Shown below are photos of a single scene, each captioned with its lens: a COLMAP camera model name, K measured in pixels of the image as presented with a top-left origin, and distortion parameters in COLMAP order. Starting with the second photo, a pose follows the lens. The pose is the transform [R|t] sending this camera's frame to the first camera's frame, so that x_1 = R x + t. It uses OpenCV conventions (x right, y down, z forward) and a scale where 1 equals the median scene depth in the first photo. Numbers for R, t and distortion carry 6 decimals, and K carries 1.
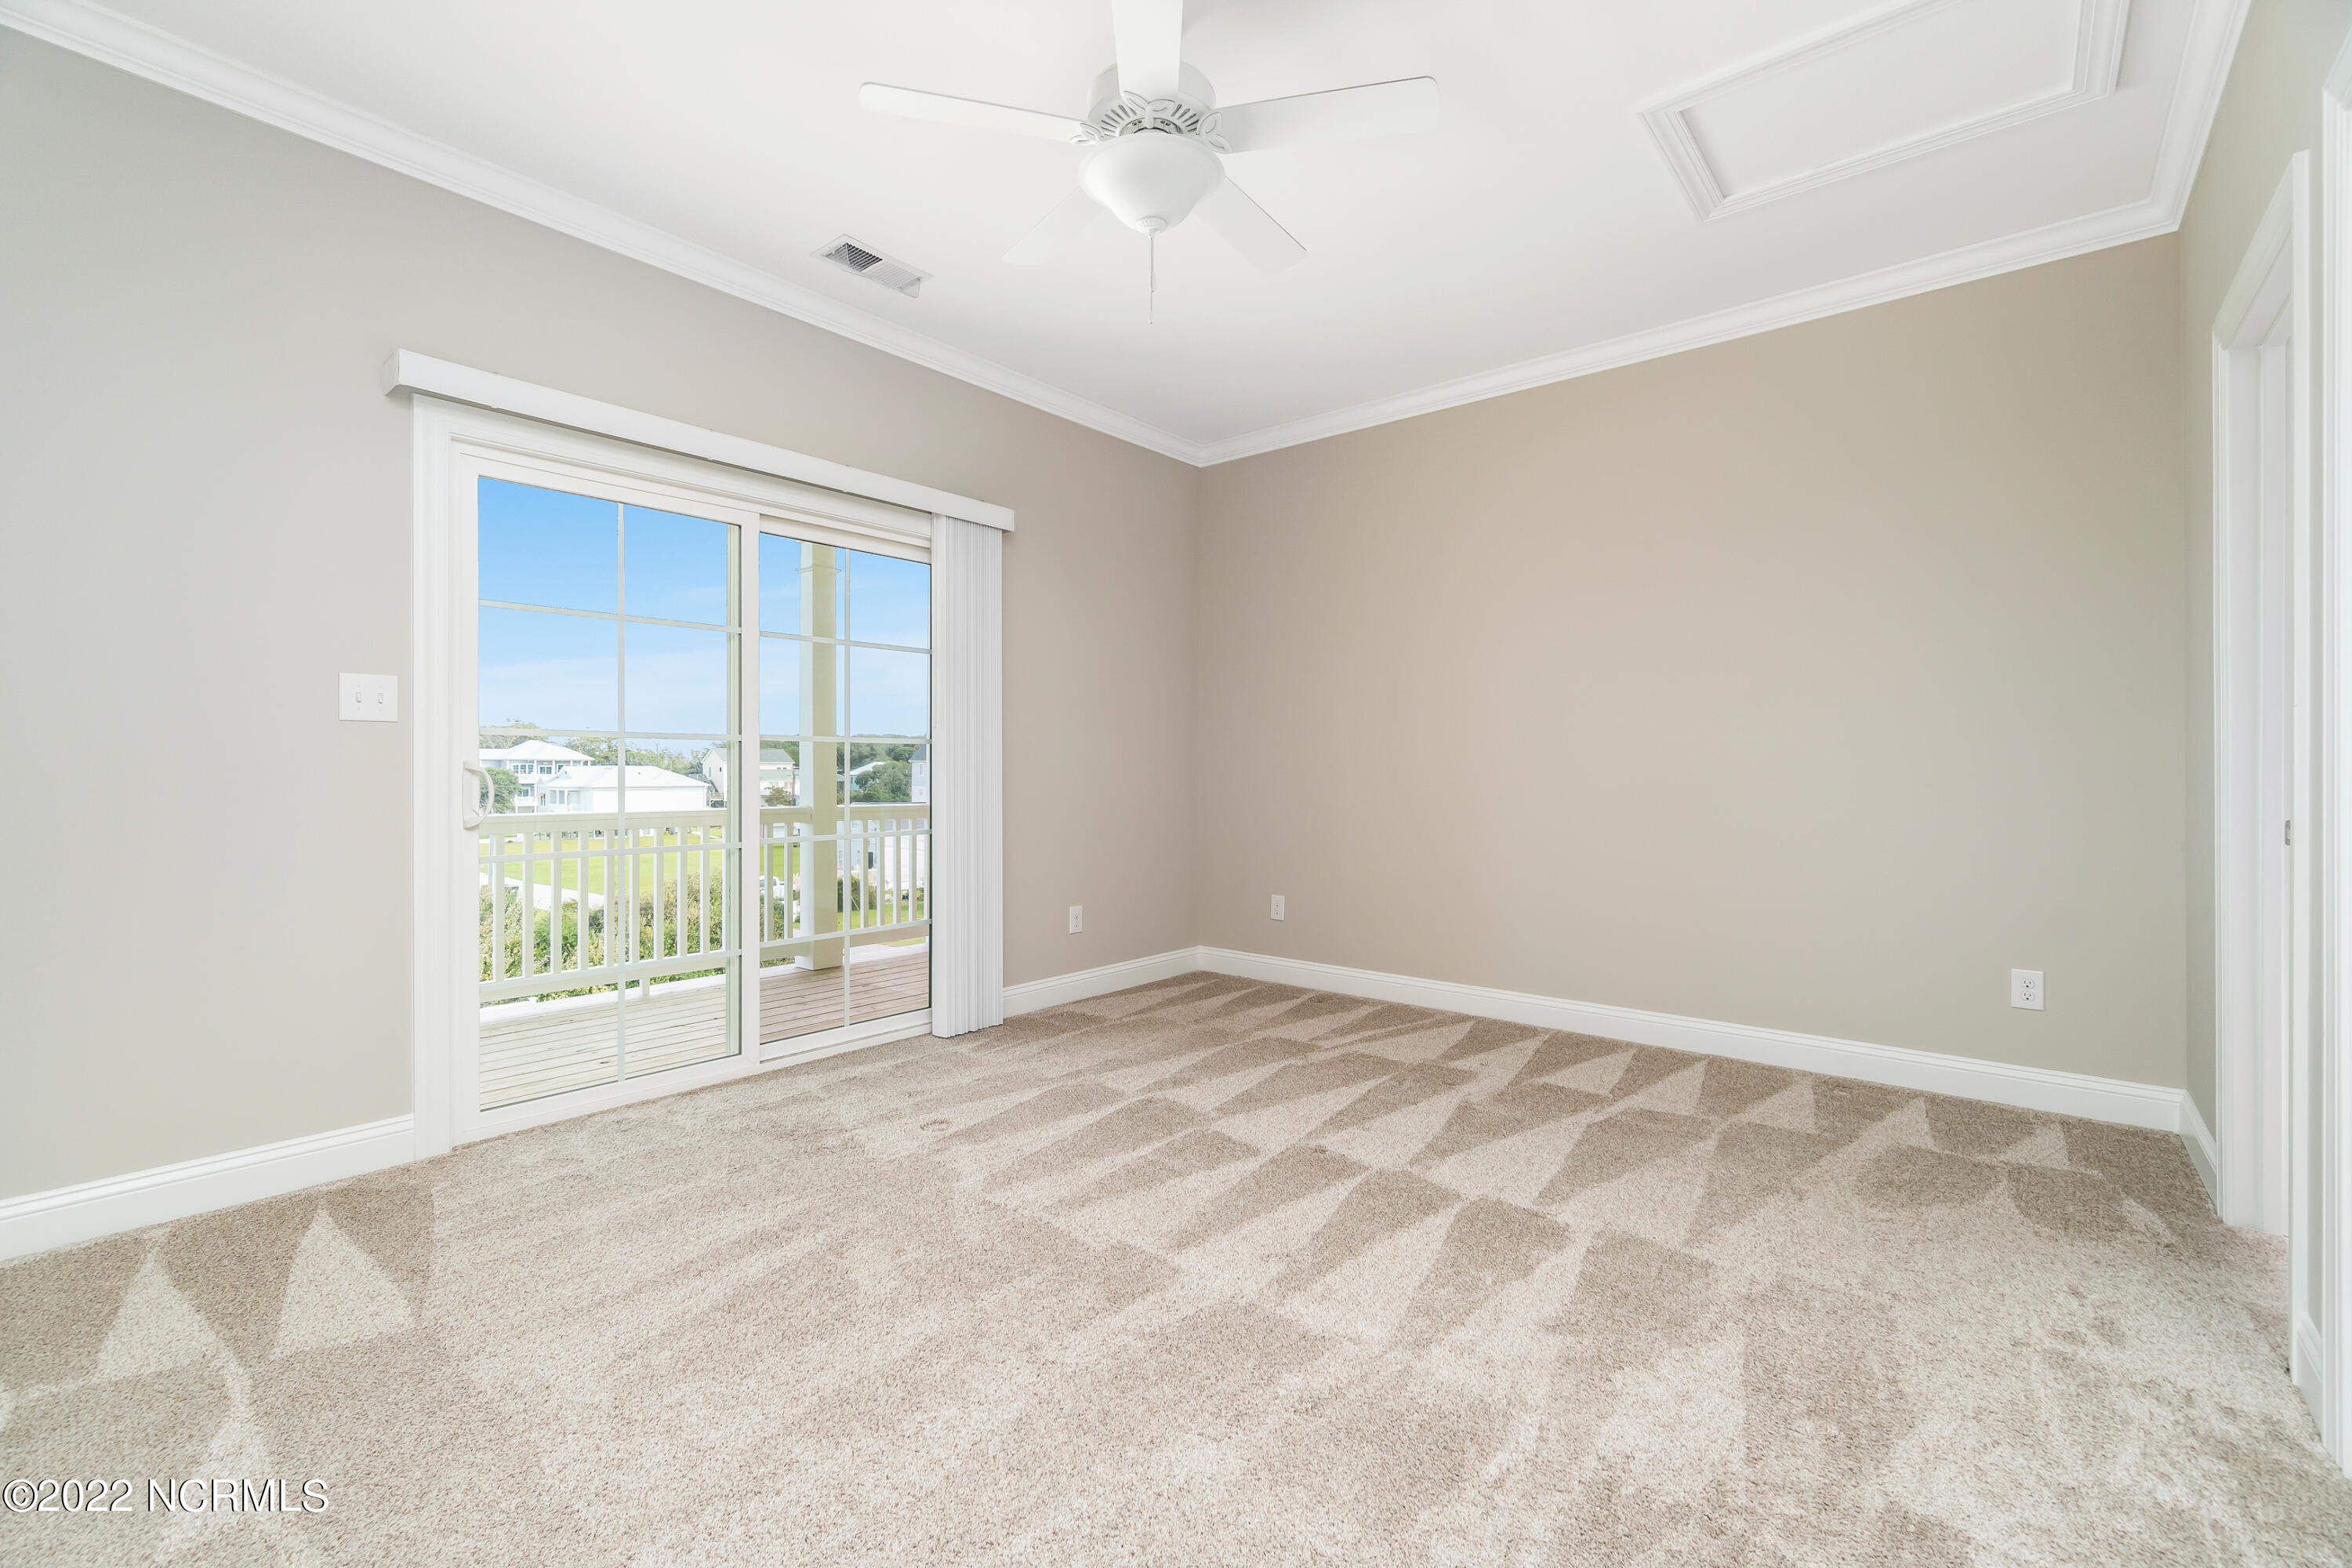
lens RADIAL K [[1035.4, 0, 1172.7], [0, 1035.4, 777.8], [0, 0, 1]] dist [-0.000201, 0.004417]
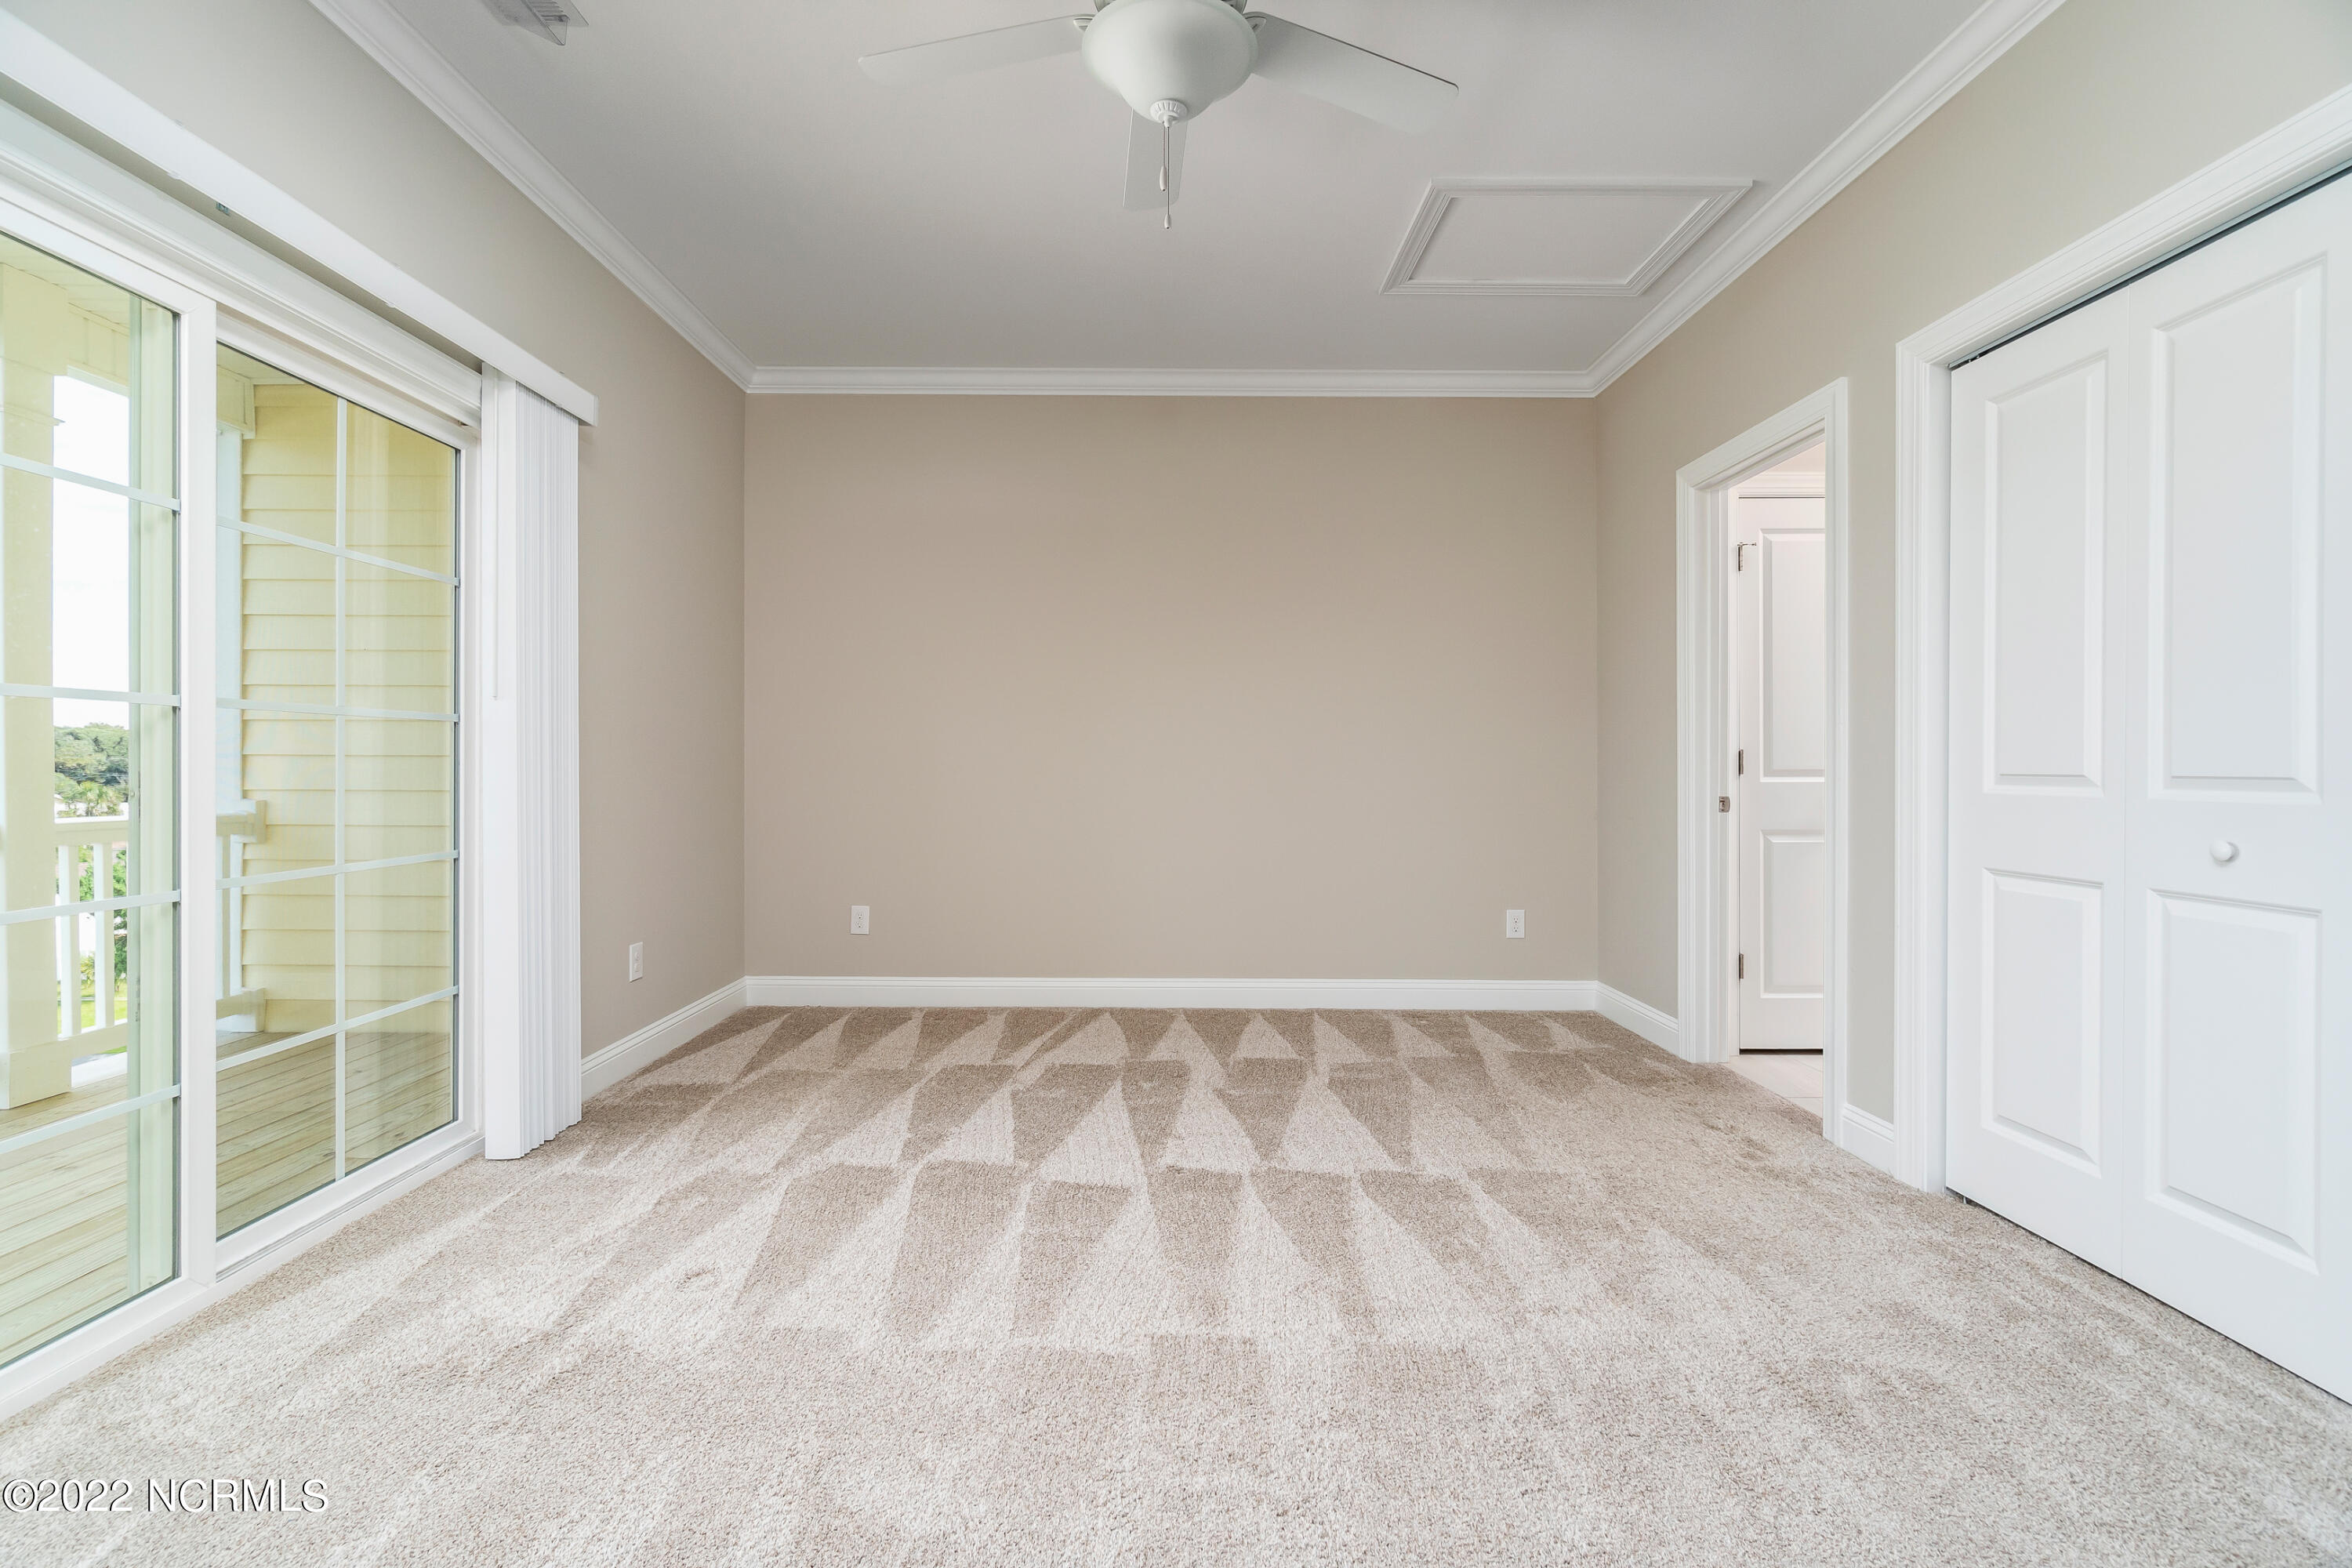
lens RADIAL K [[1025.9, 0, 1170.7], [0, 1025.9, 769.9], [0, 0, 1]] dist [-0.000710, -0.000029]
pose [[0.756443, 0.000429, 0.654059, -0.436601], [0.001587, 0.999996, -0.002492, 0.002314], [-0.654057, 0.002923, 0.756439, 0.288379]]
